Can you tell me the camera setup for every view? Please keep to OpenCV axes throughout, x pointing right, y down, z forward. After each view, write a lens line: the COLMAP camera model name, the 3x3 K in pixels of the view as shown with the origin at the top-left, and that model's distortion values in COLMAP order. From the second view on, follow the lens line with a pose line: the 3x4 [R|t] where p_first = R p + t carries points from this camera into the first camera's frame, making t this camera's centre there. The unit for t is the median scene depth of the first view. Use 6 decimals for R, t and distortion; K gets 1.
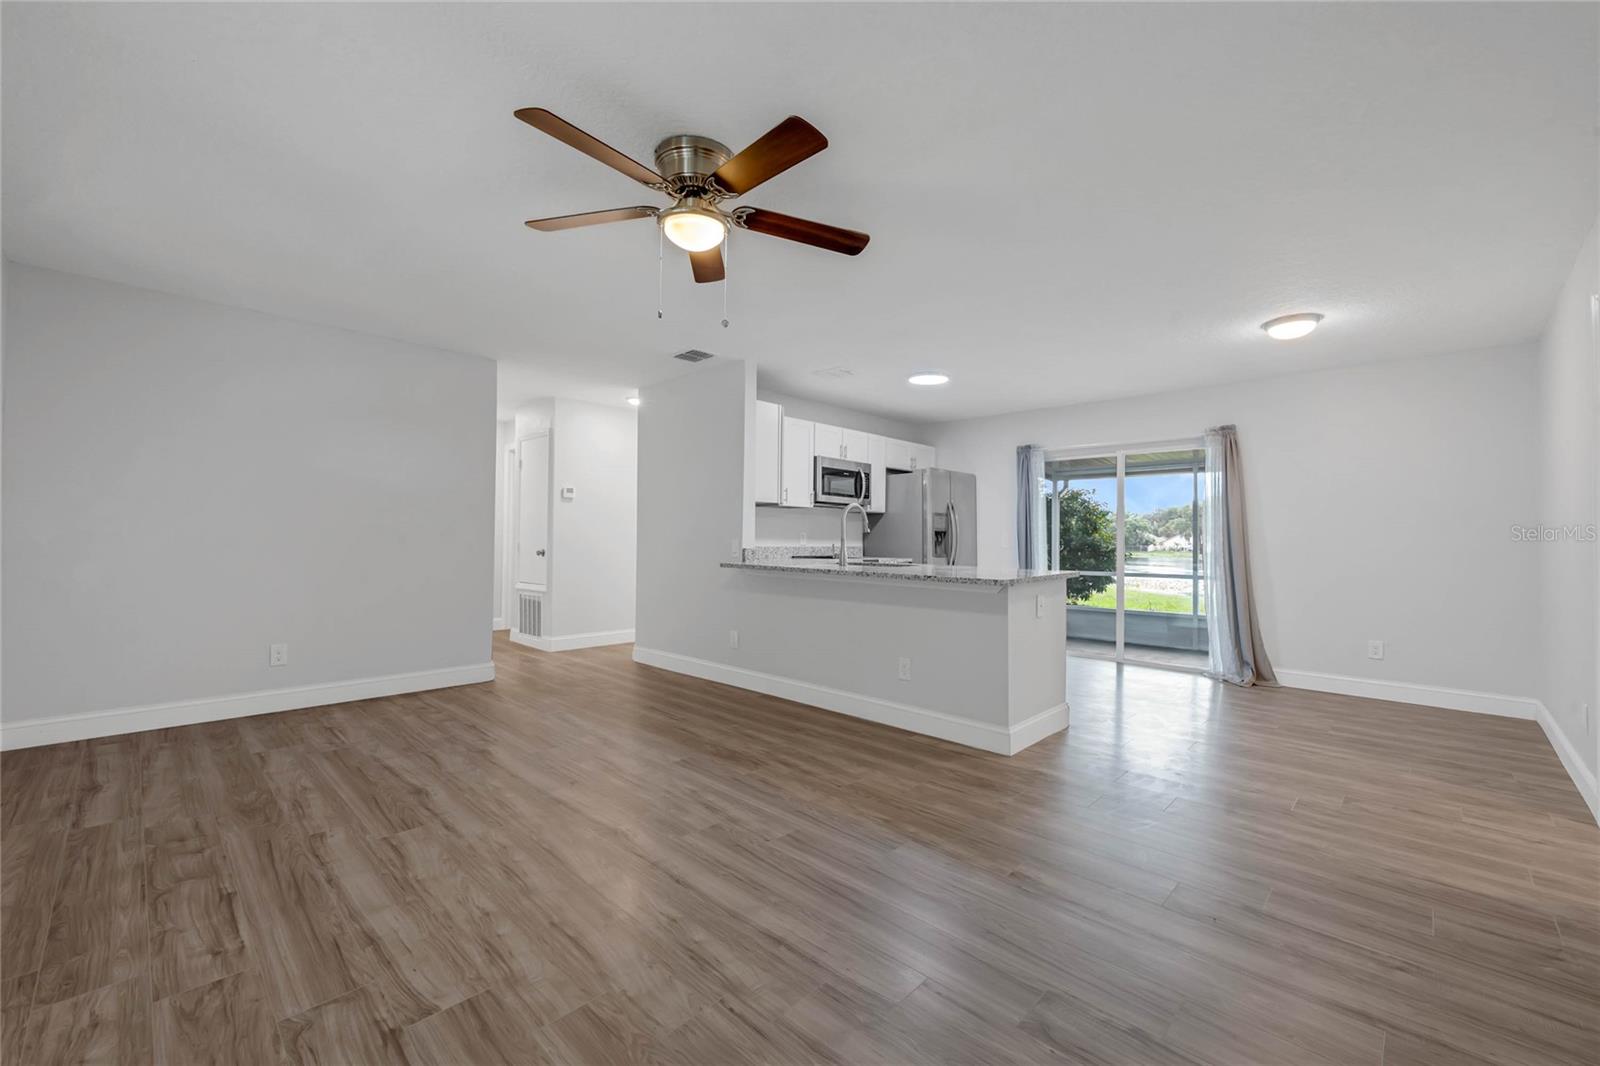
lens RADIAL K [[664.9, 0, 800.0], [0, 664.9, 533.0], [0, 0, 1]] dist [-0.000711, 0.000157]
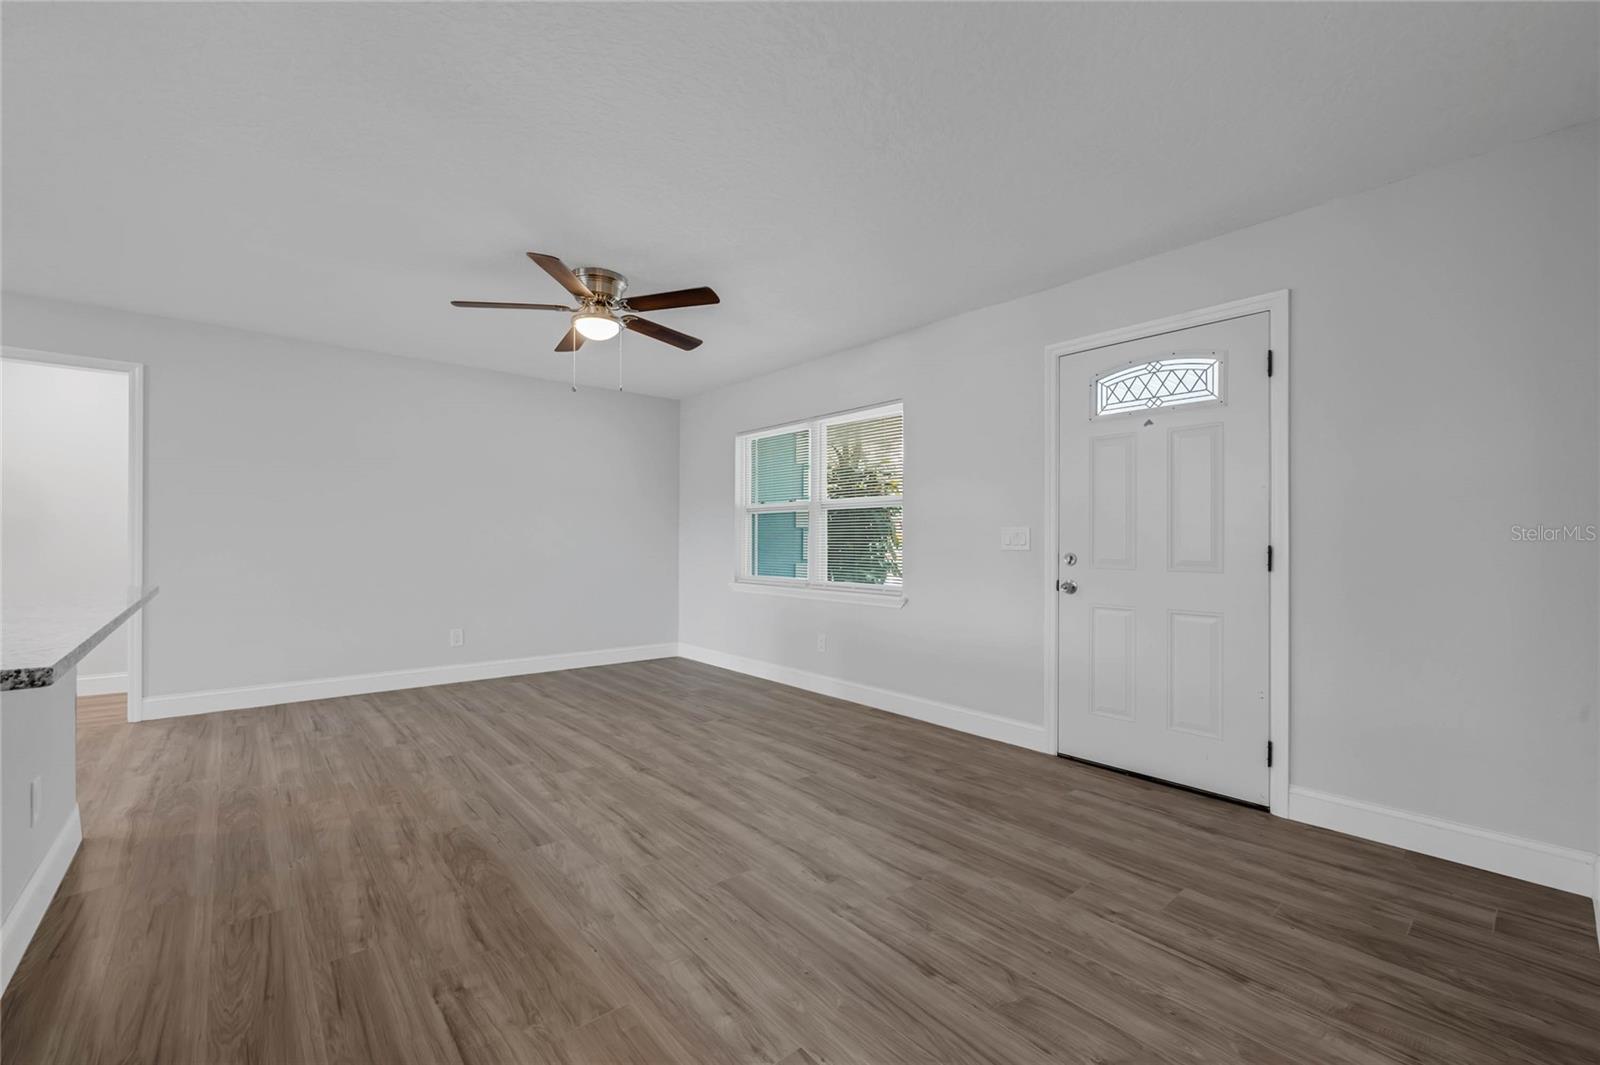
lens RADIAL K [[664.9, 0, 800.0], [0, 664.9, 532.5], [0, 0, 1]] dist [-0.000711, 0.000157]
pose [[-0.995881, -0.016513, 0.089152, -0.441438], [-0.018217, 0.999666, -0.018343, 0.008850], [-0.088819, -0.019892, -0.995849, 1.447892]]
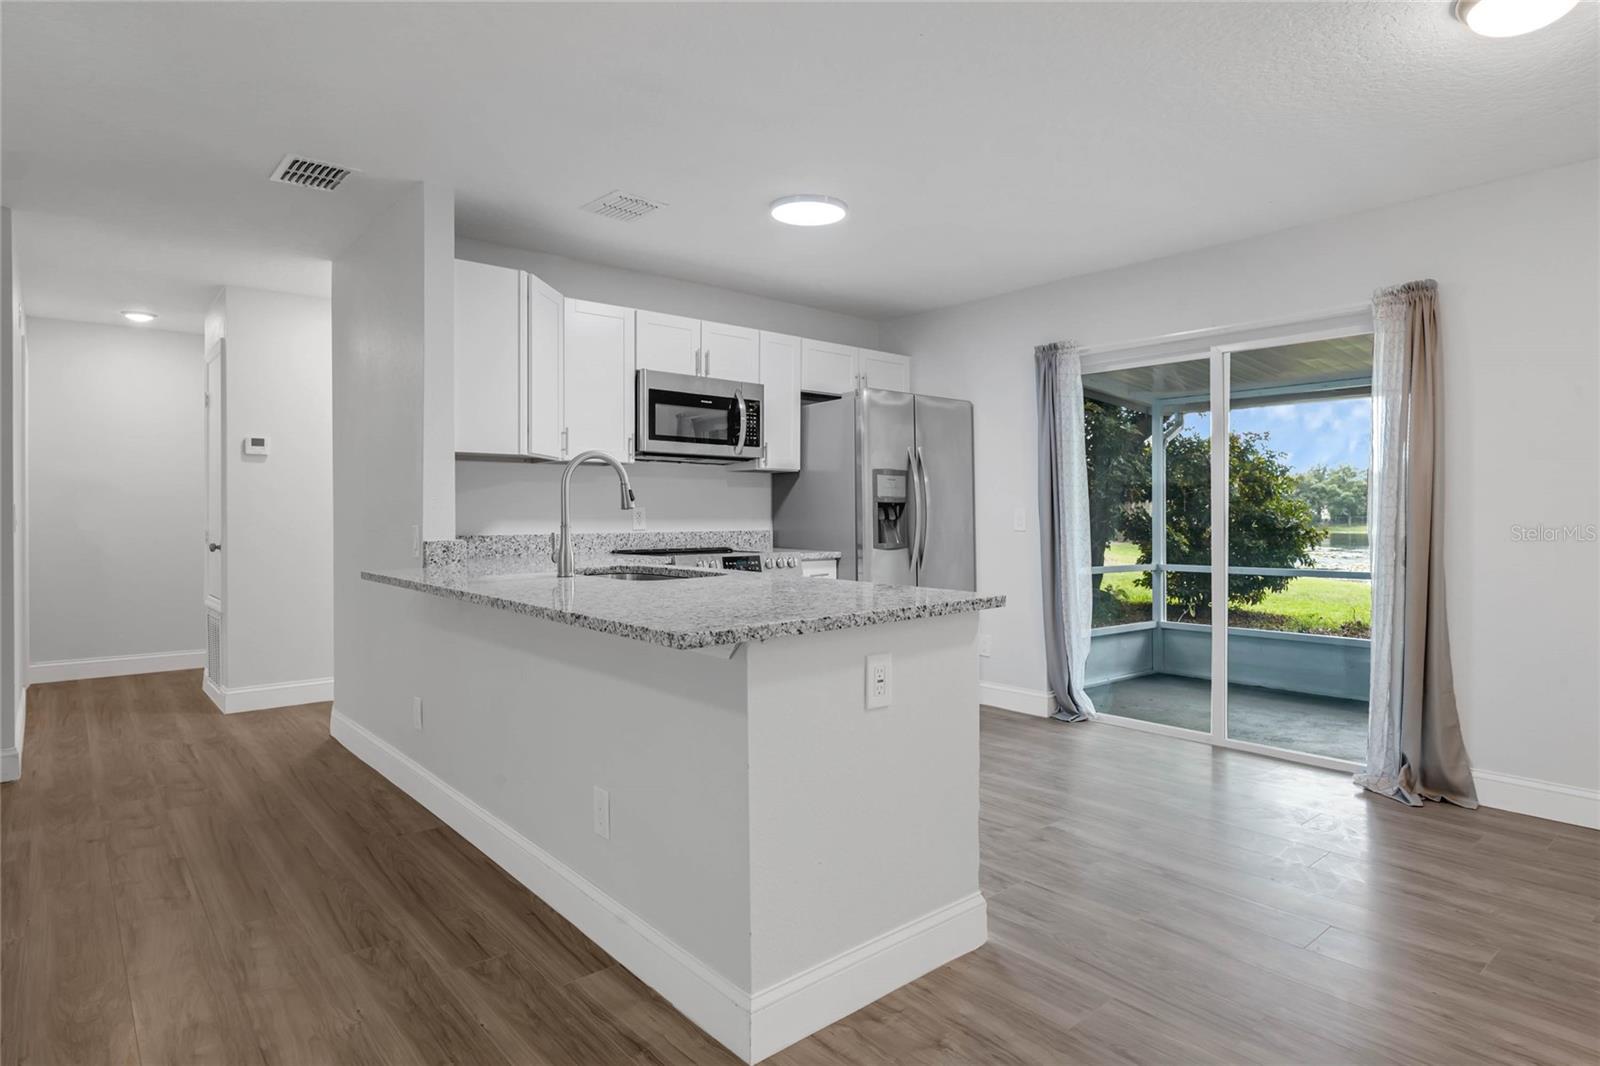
lens RADIAL K [[896.3, 0, 802.3], [0, 896.3, 517.1], [0, 0, 1]] dist [-0.001702, -0.000967]
pose [[0.995278, -0.011305, -0.096407, 0.356321], [0.012612, 0.999836, 0.012966, -0.001731], [0.096245, -0.014121, 0.995258, 0.414958]]
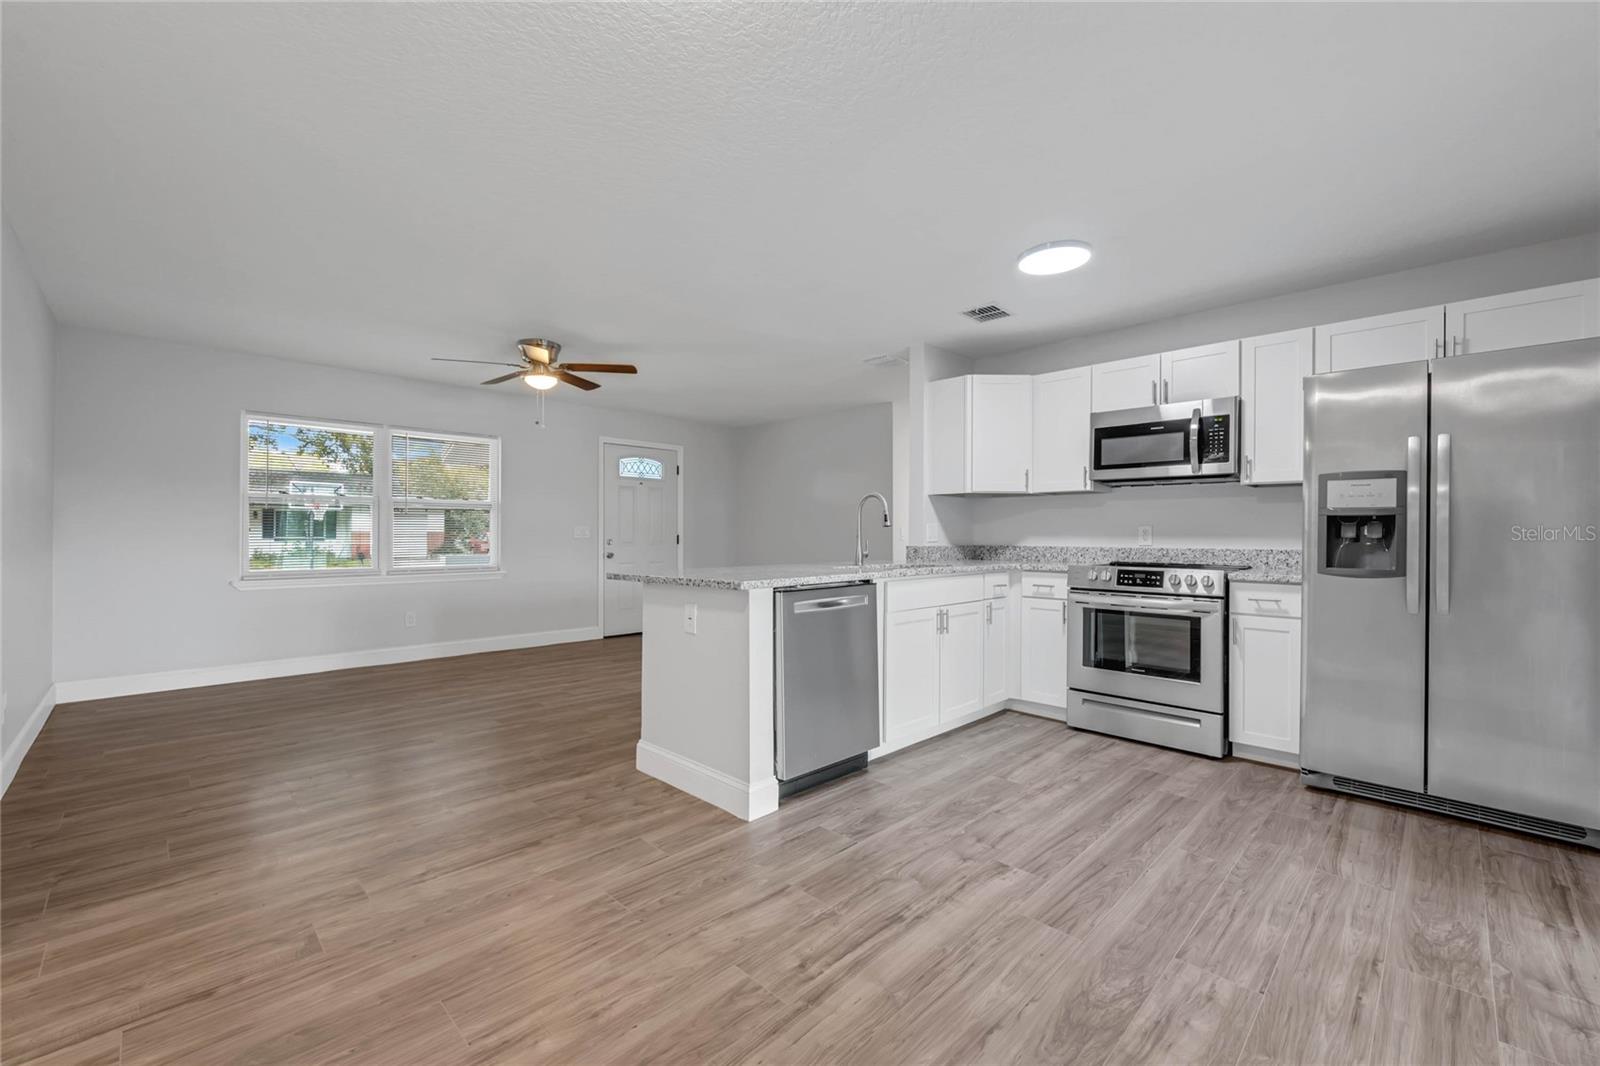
lens RADIAL K [[646.4, 0, 800.0], [0, 646.4, 533.0], [0, 0, 1]] dist [-0.002700, -0.000394]
pose [[-0.021062, -0.013149, -0.999692, 1.064183], [0.003690, 0.999906, -0.013230, 0.021159], [0.999771, -0.003968, -0.021011, 1.100006]]
